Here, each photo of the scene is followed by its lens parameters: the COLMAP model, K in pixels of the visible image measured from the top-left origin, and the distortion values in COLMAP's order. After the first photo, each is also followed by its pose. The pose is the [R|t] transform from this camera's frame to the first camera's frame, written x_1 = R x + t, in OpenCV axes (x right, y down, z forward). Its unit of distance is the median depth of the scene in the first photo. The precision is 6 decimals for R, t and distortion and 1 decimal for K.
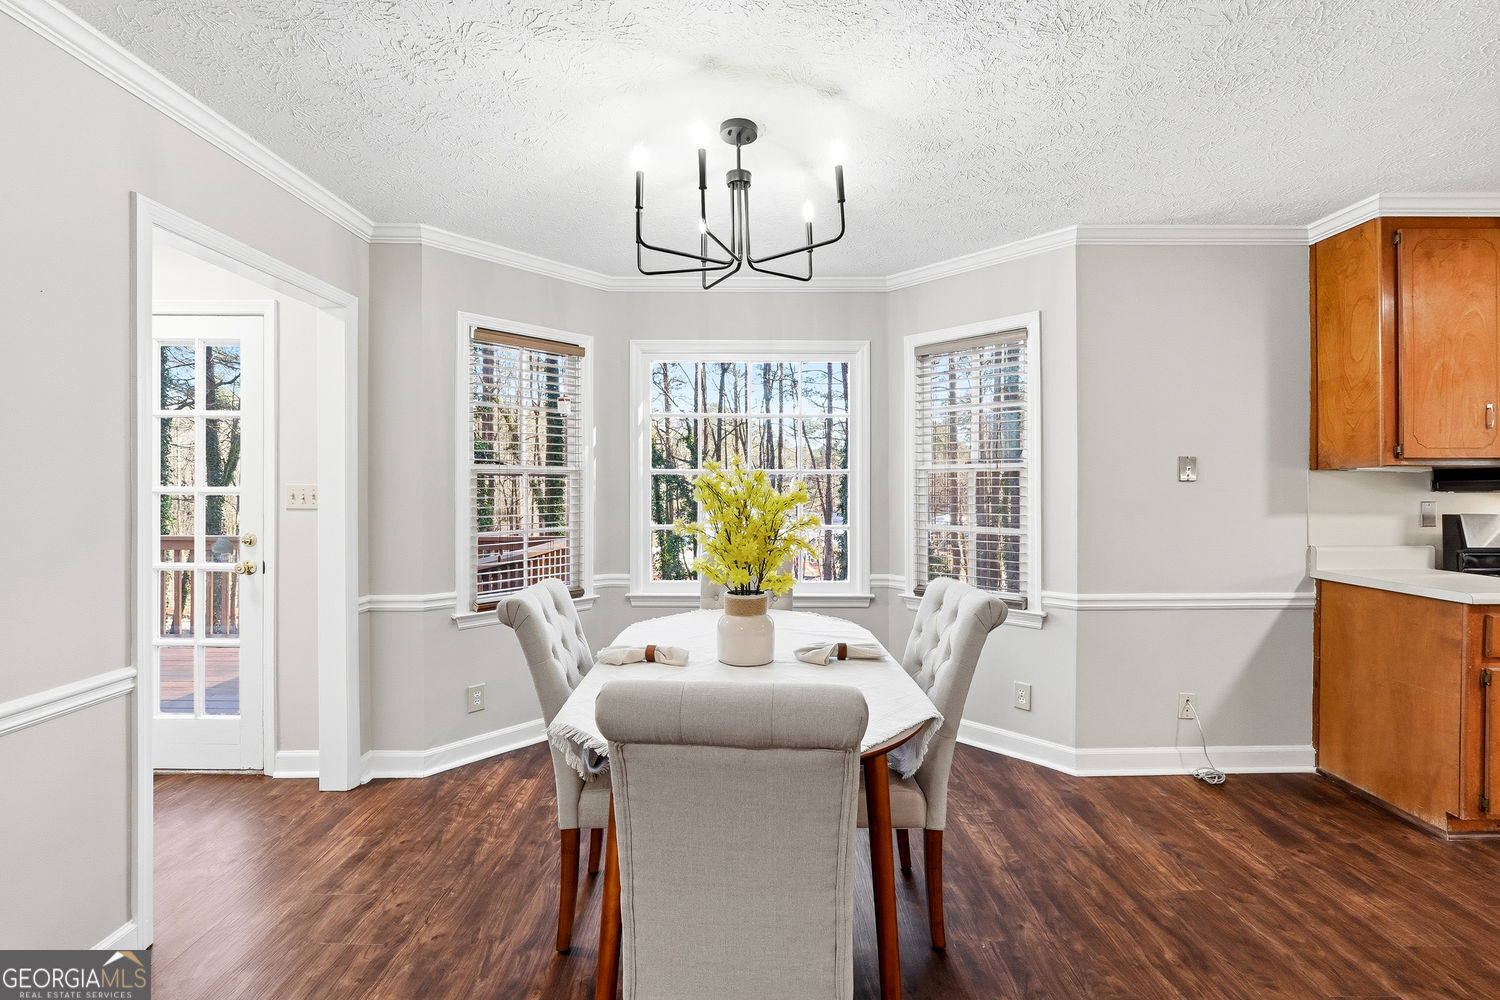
lens RADIAL K [[632.4, 0, 752.5], [0, 632.4, 484.4], [0, 0, 1]] dist [-0.019560, 0.005430]
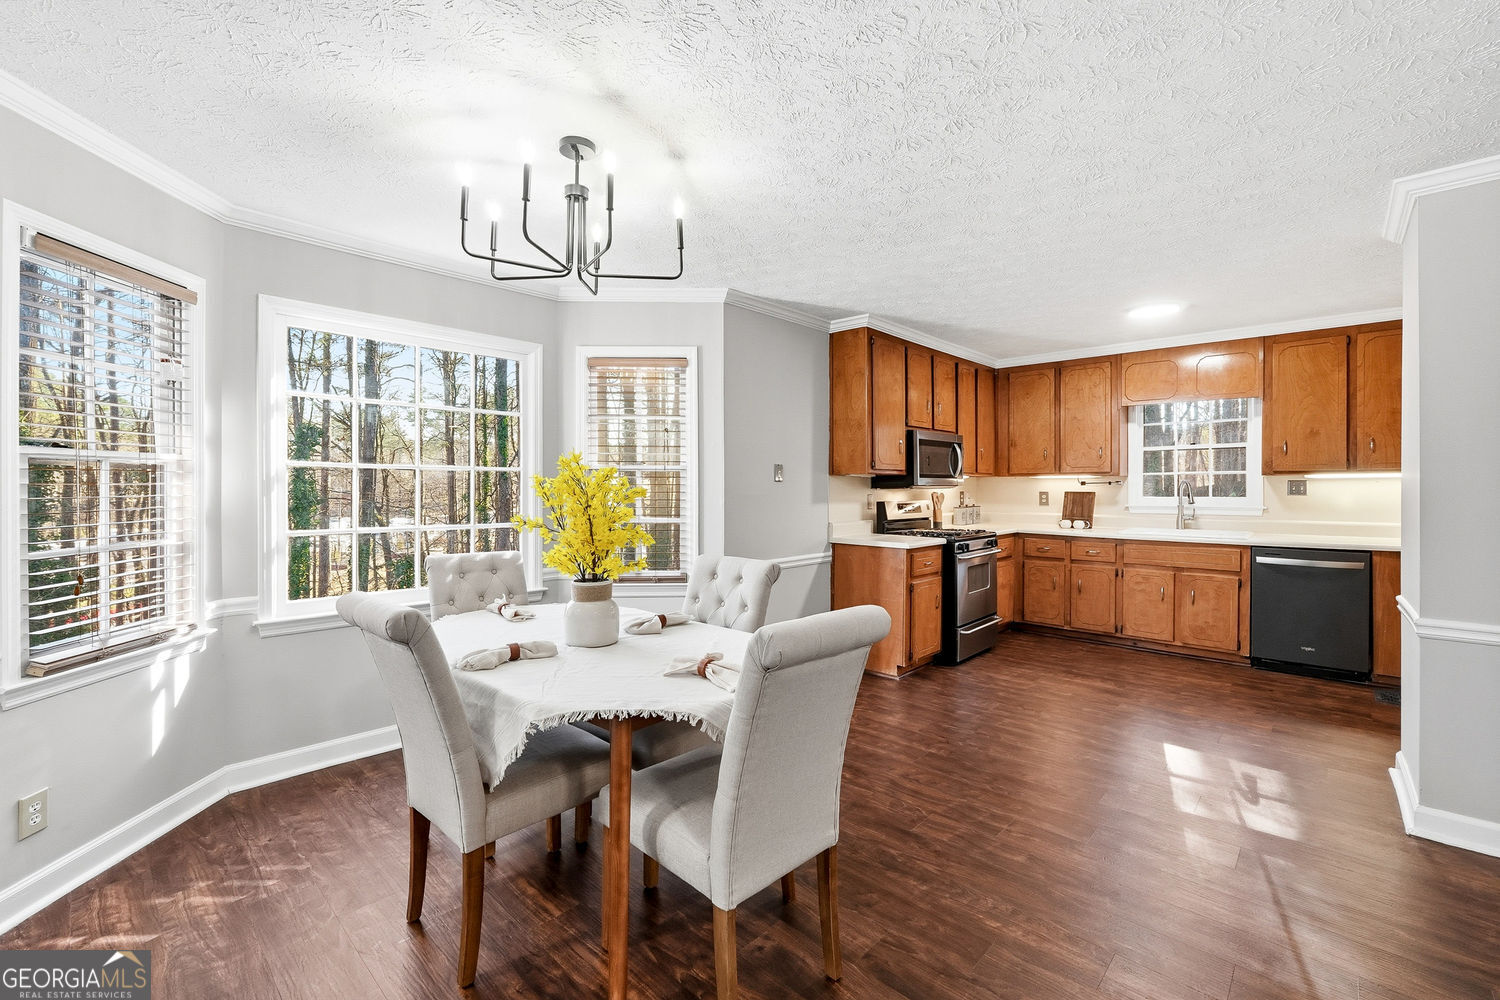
lens RADIAL K [[632.4, 0, 752.5], [0, 632.4, 484.4], [0, 0, 1]] dist [-0.019560, 0.005430]
pose [[0.685062, 0.004225, 0.728472, -0.429936], [-0.003025, 0.999991, -0.002955, 0.006745], [-0.728478, -0.000179, 0.685069, 0.042596]]
